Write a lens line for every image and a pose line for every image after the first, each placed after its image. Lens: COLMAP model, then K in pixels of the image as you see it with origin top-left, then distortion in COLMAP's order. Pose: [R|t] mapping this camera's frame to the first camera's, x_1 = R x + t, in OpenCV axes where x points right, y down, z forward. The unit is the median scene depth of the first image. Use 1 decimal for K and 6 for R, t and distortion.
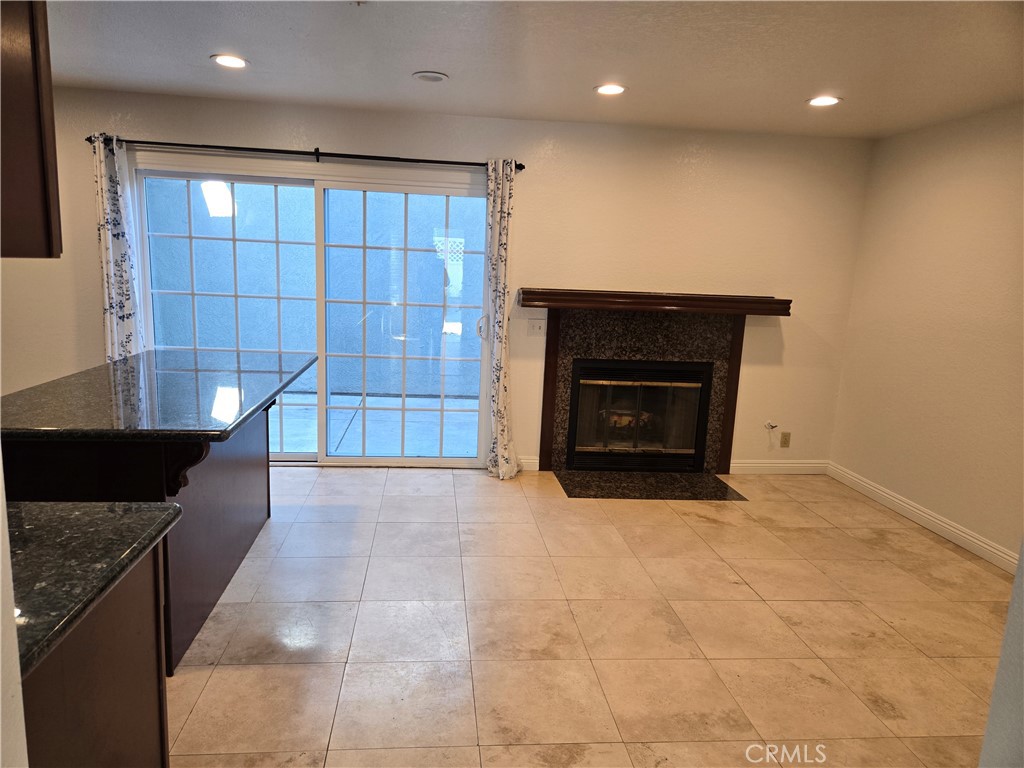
lens RADIAL K [[680.7, 0, 491.2], [0, 680.7, 384.2], [0, 0, 1]] dist [0.050452, -0.033847]
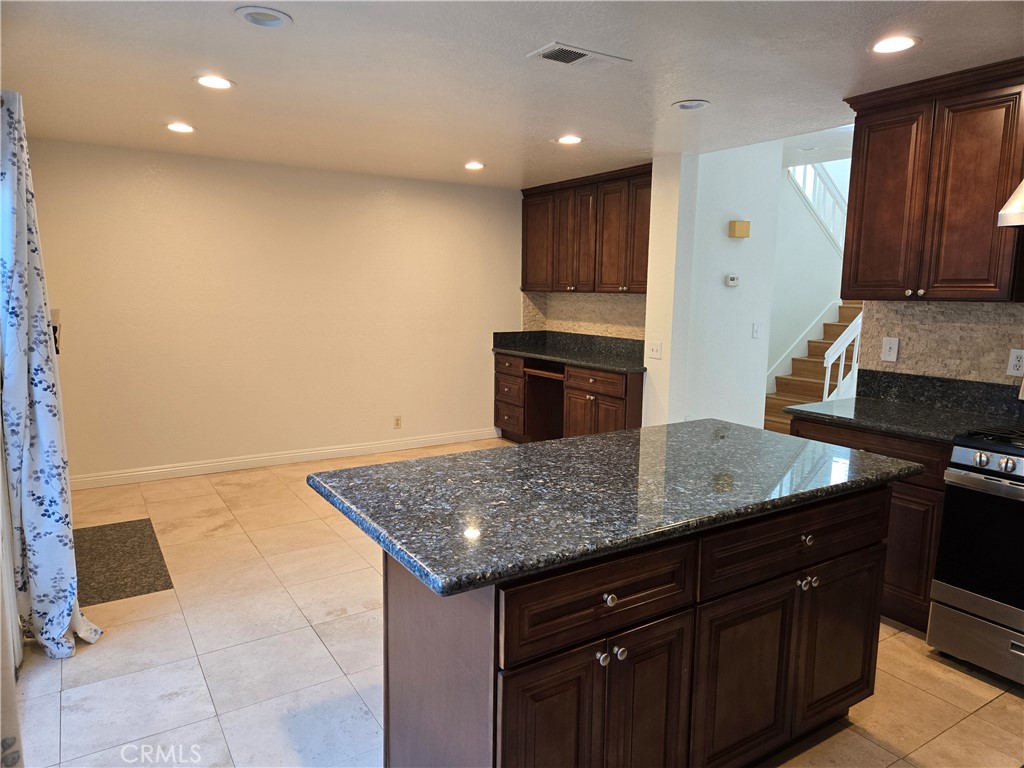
lens RADIAL K [[680.7, 0, 511.9], [0, 680.7, 383.7], [0, 0, 1]] dist [0.050452, -0.033847]
pose [[-0.456823, -0.173256, 0.872522, -0.739122], [0.120435, 0.959773, 0.253637, -0.215885], [-0.881367, 0.220950, -0.417581, 1.006515]]
